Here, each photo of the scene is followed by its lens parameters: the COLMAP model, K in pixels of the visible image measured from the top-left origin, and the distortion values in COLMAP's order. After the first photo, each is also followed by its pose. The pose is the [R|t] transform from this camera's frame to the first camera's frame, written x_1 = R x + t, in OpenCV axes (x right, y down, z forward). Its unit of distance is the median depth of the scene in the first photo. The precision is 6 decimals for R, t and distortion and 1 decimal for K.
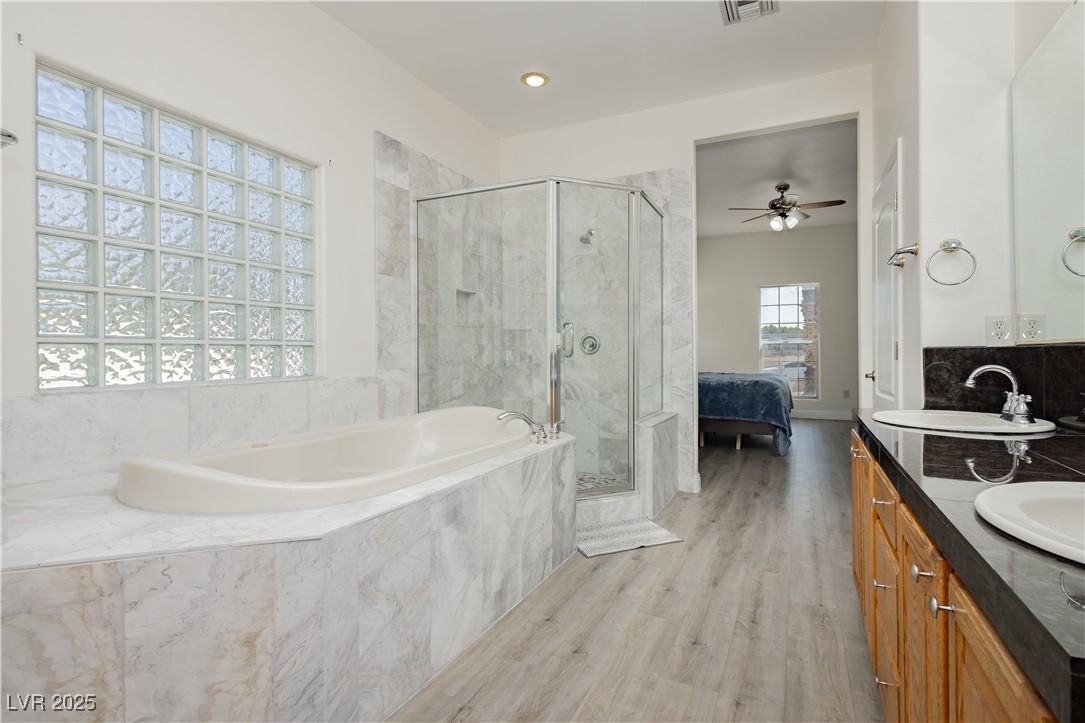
lens RADIAL K [[522.6, 0, 565.7], [0, 522.6, 351.1], [0, 0, 1]] dist [0.001676, 0.000012]
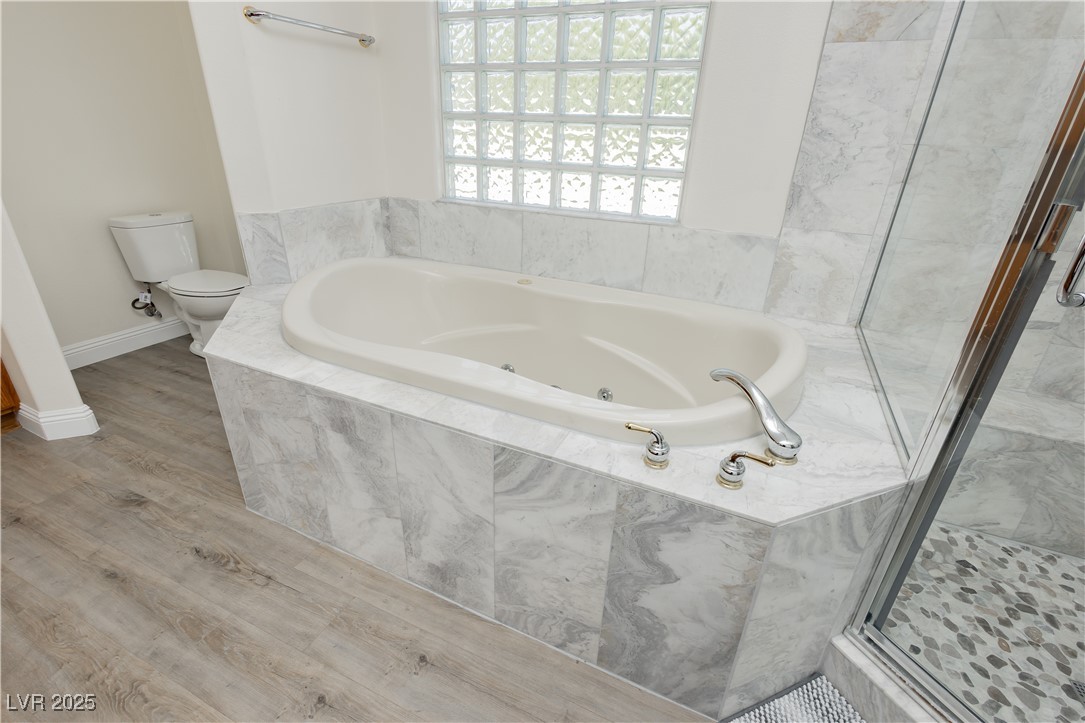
lens RADIAL K [[497.7, 0, 542.5], [0, 497.7, 361.5], [0, 0, 1]] dist [0.004561, 0.000723]
pose [[-0.004988, 0.420280, -0.907381, 0.354275], [-0.035468, 0.906747, 0.420182, -0.085326], [0.999358, 0.034279, 0.010383, 1.069461]]
